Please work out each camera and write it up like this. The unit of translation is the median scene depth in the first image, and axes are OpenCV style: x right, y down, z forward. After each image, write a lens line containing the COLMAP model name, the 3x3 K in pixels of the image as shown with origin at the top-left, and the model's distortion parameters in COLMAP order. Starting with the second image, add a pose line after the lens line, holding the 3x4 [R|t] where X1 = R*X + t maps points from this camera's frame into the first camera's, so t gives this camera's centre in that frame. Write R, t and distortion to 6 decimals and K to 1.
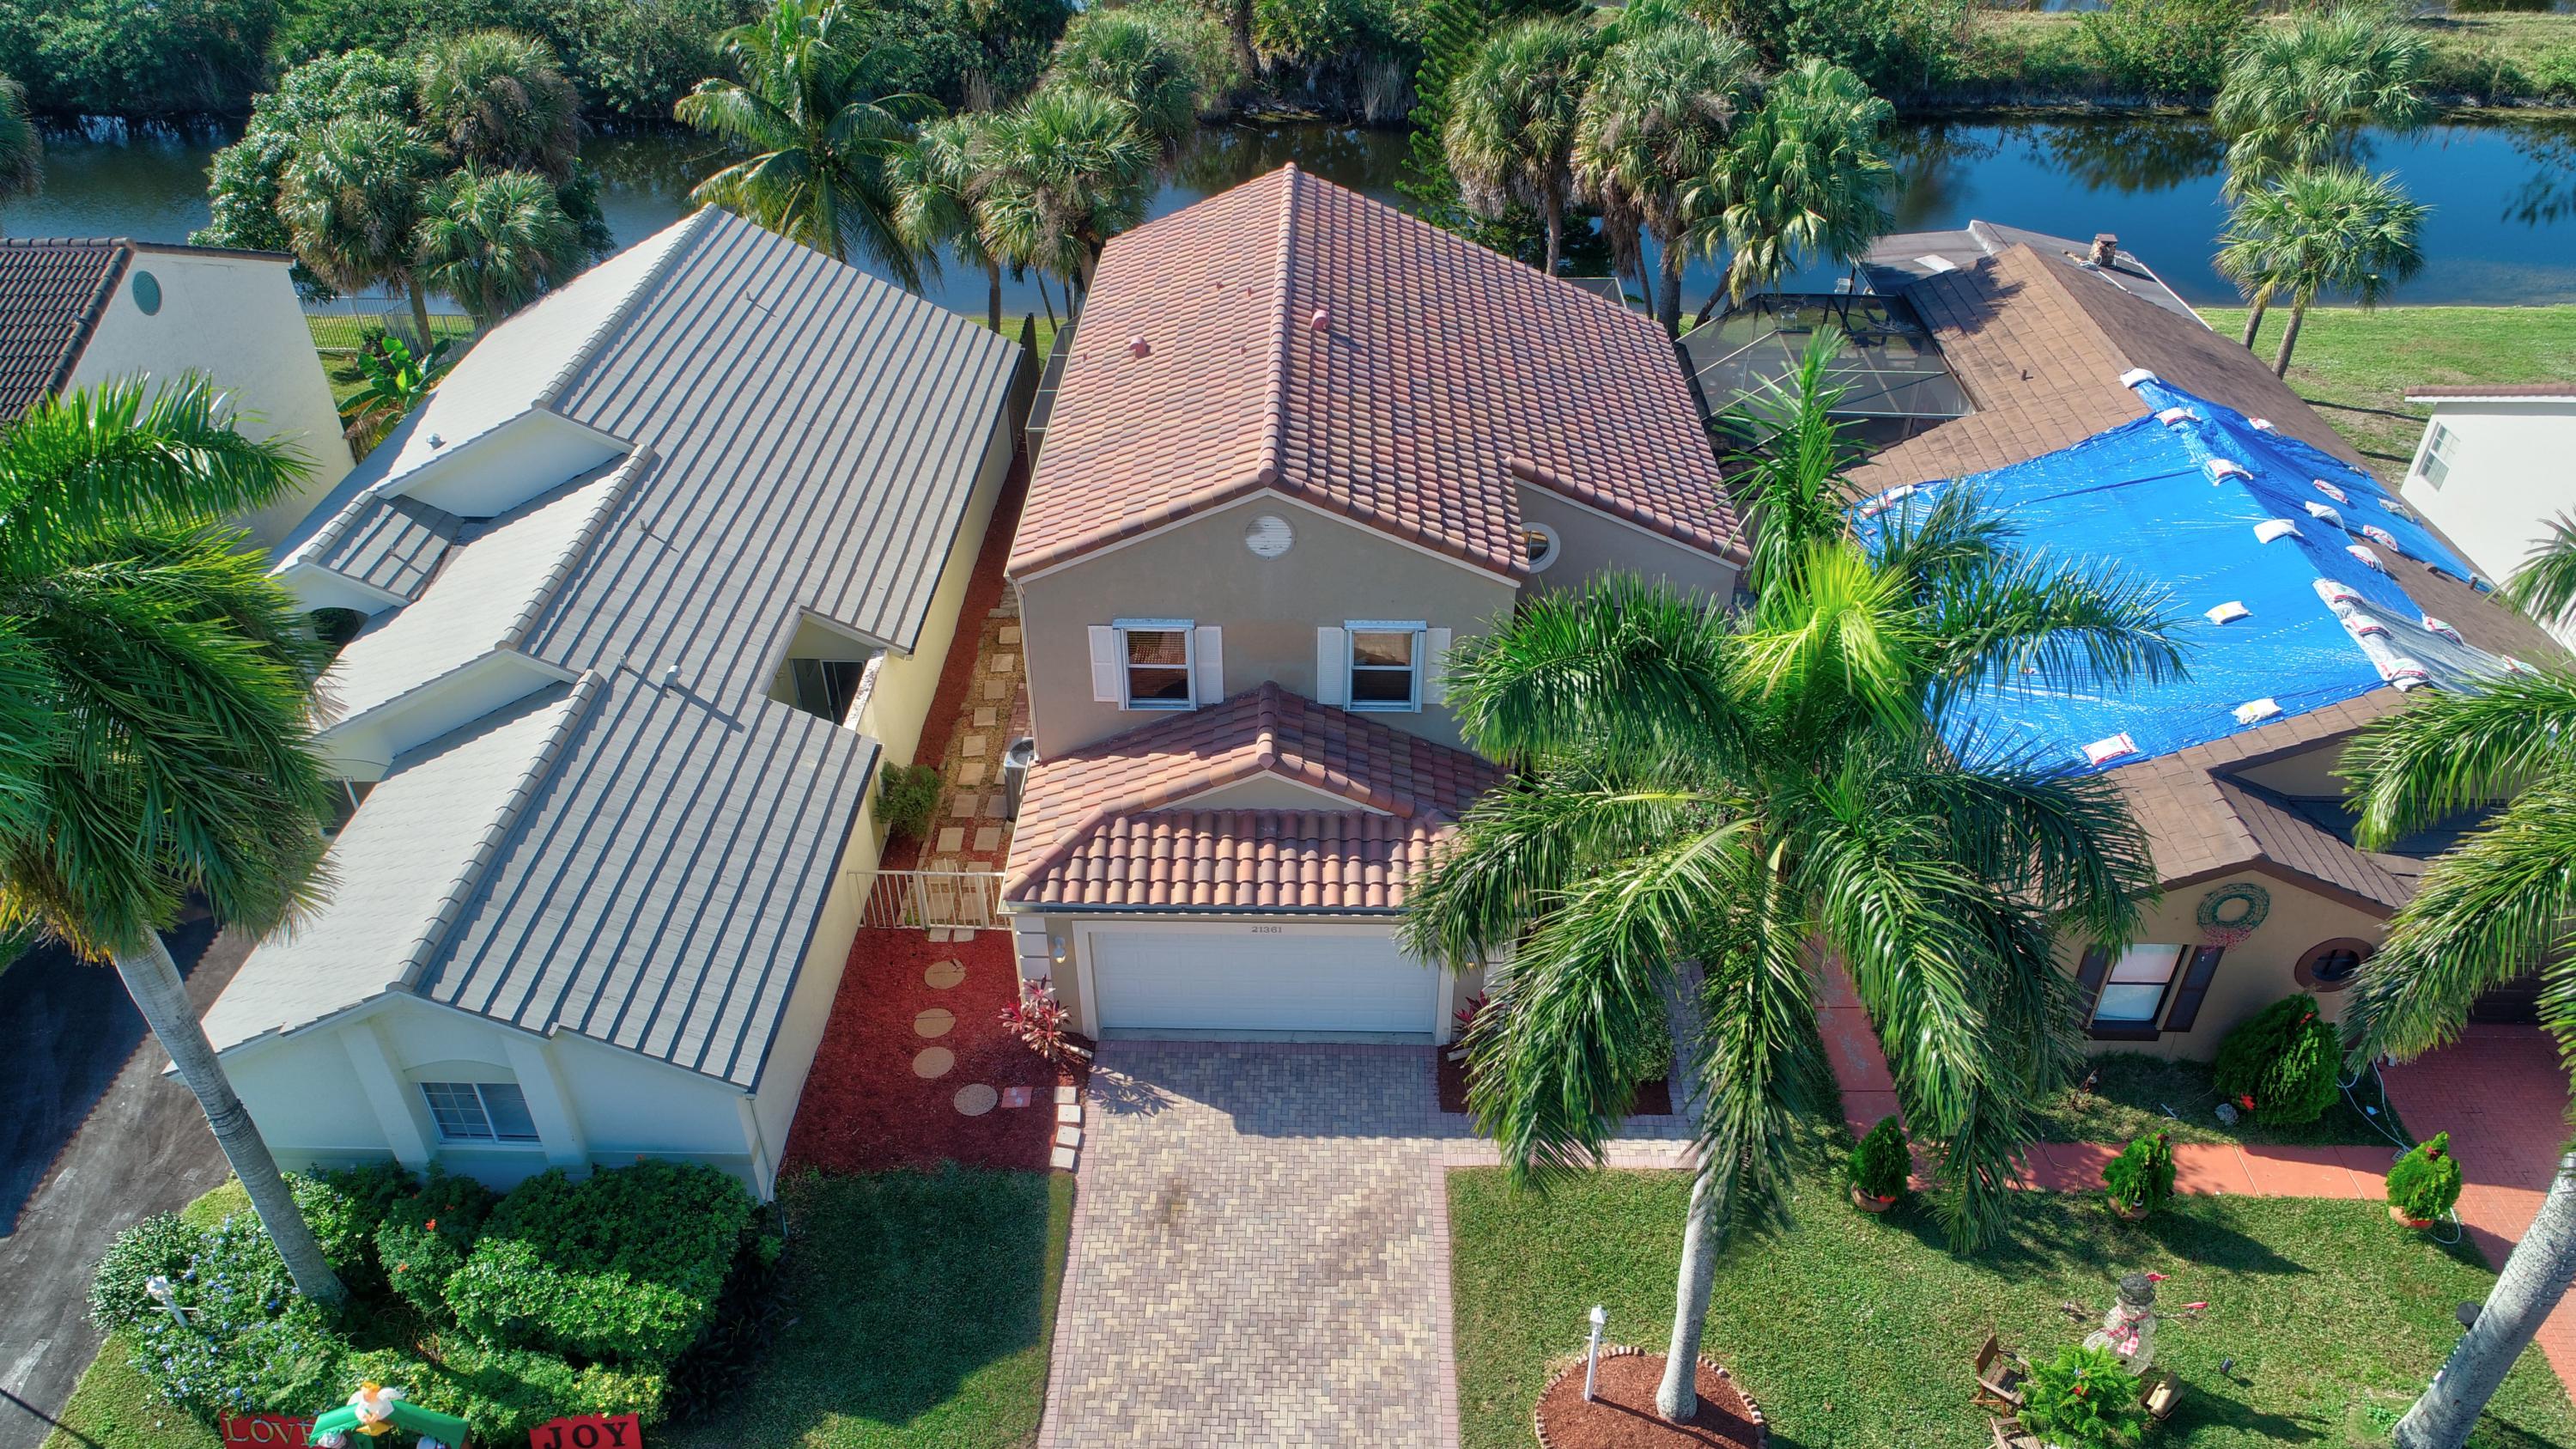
lens RADIAL K [[1737.9, 0, 1284.0], [0, 1737.9, 726.1], [0, 0, 1]] dist [-0.005263, 0.004006]
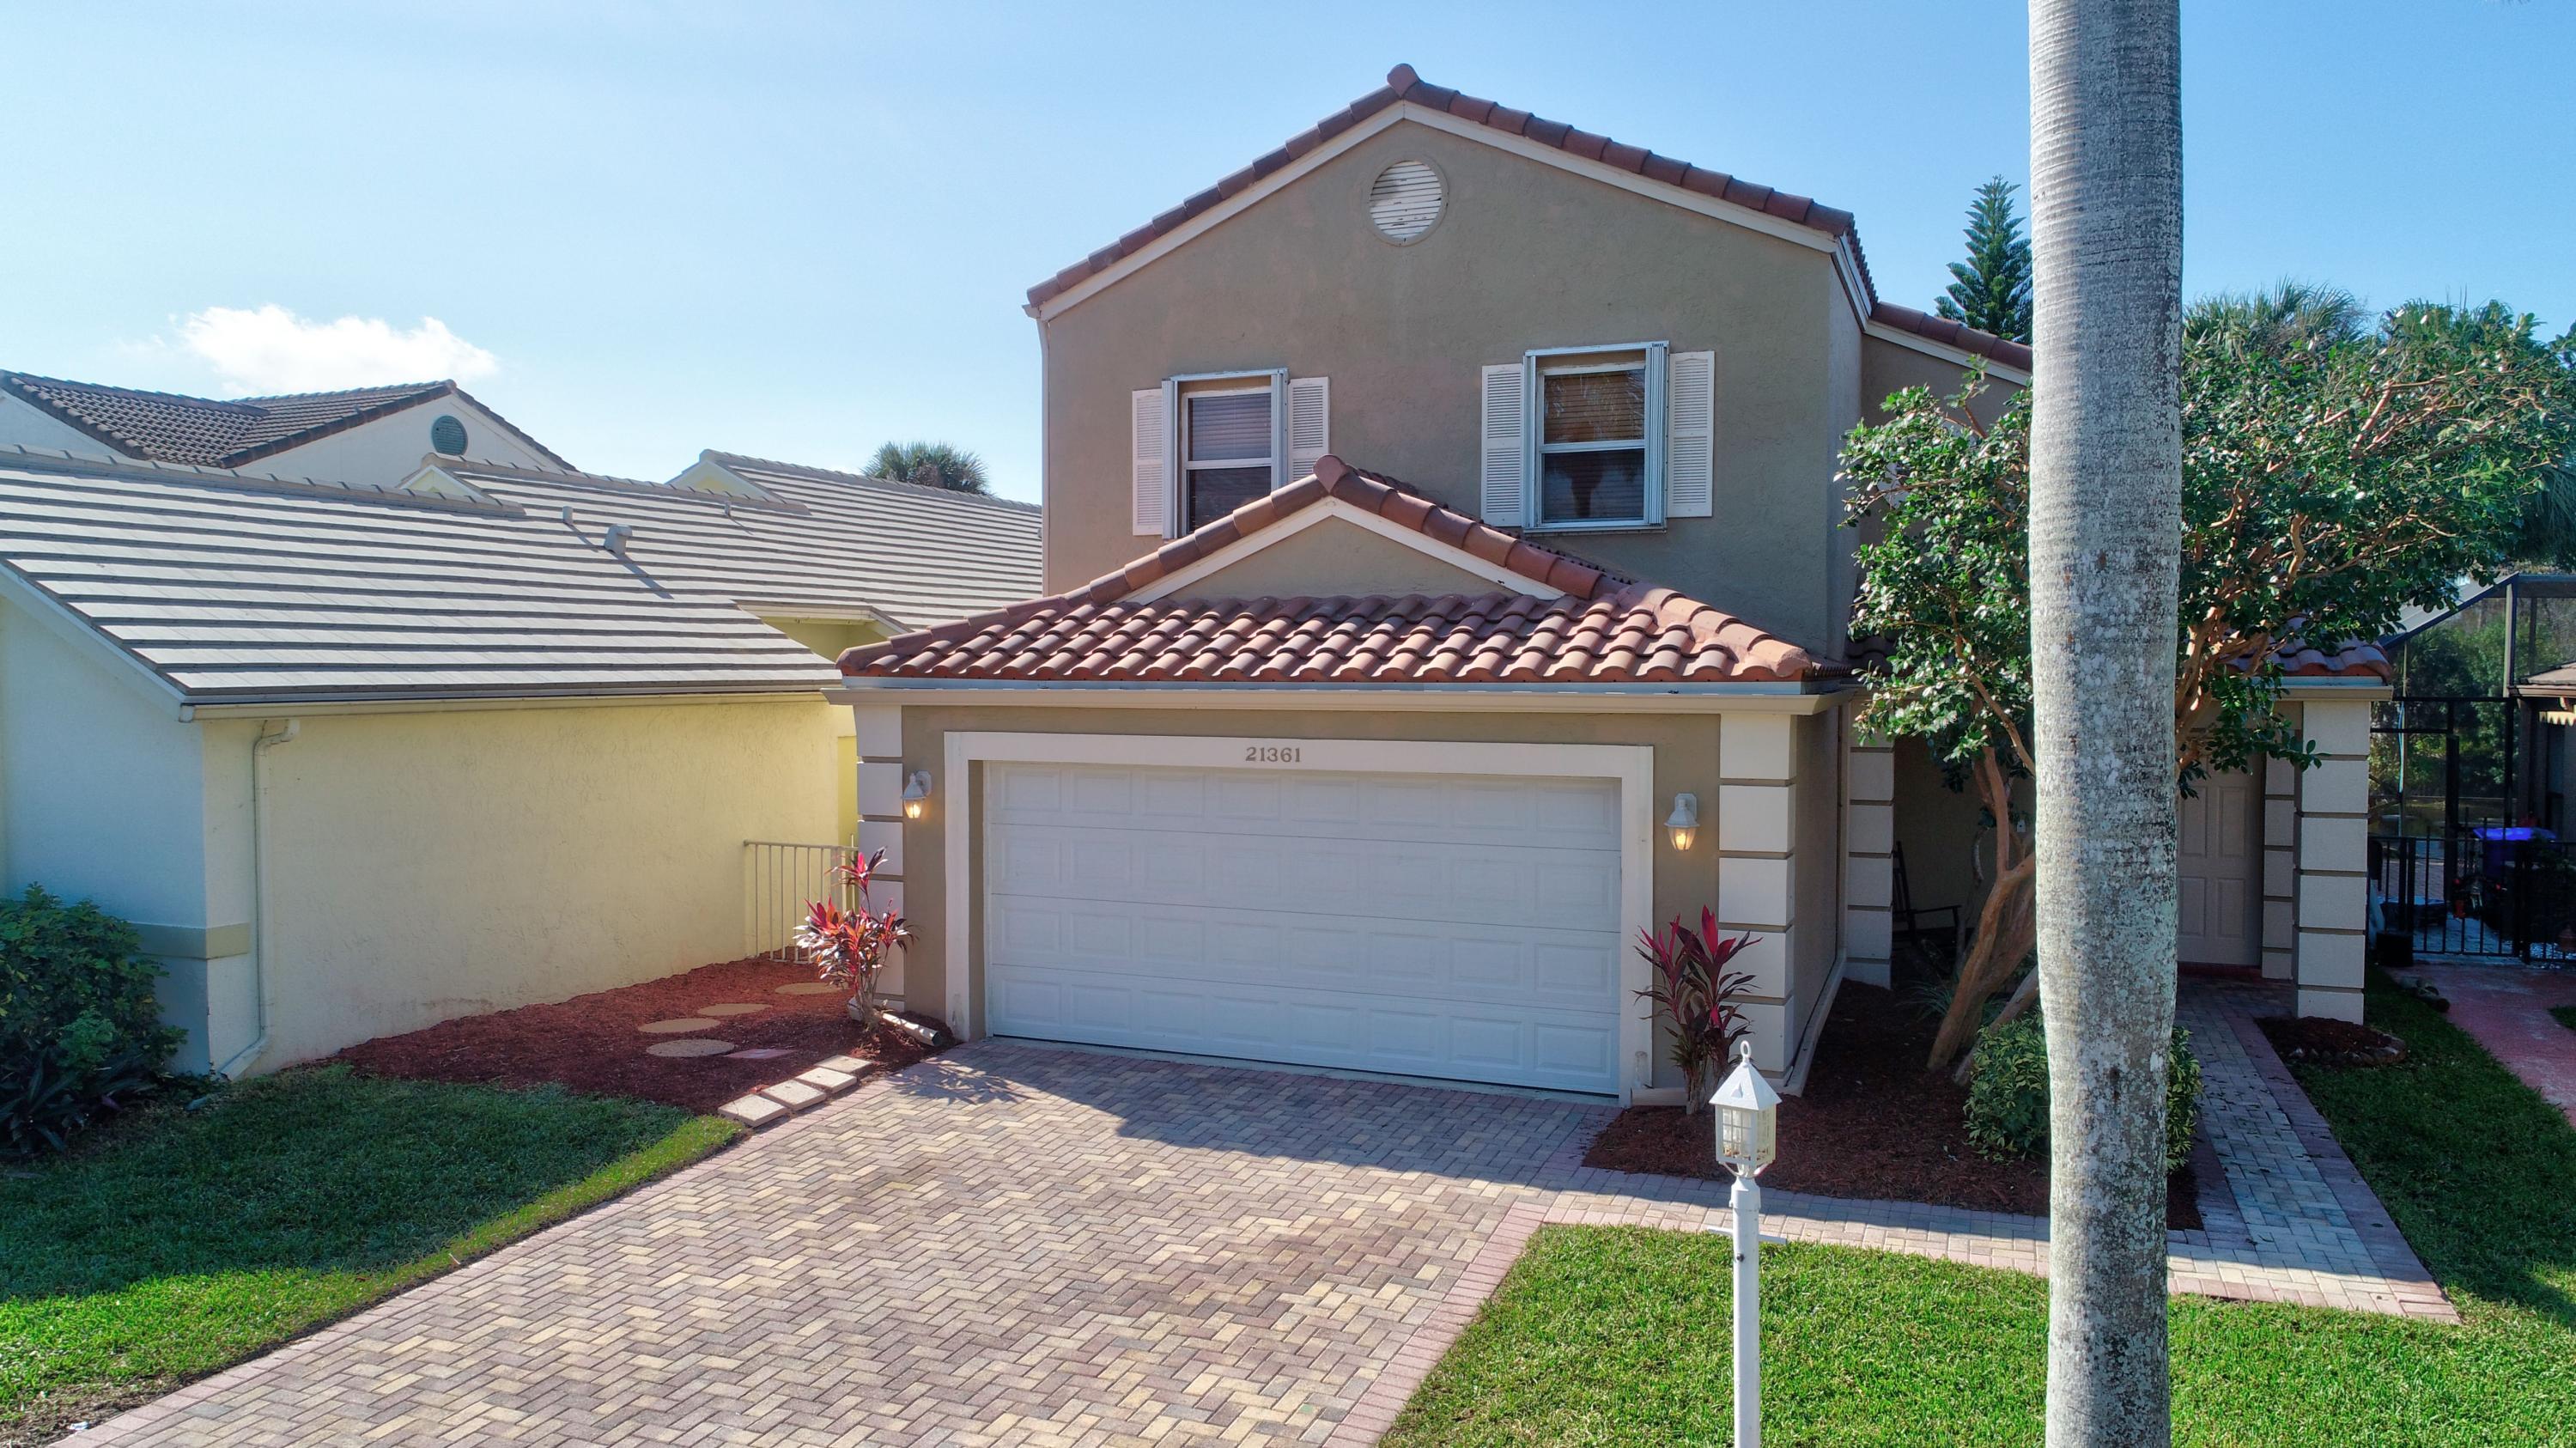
lens RADIAL K [[1737.8, 0, 1295.2], [0, 1737.8, 717.3], [0, 0, 1]] dist [-0.005263, 0.004006]
pose [[0.934630, 0.015730, -0.355273, 0.186440], [-0.212463, 0.825826, -0.522371, 0.394890], [0.285176, 0.563706, 0.775184, 0.644071]]
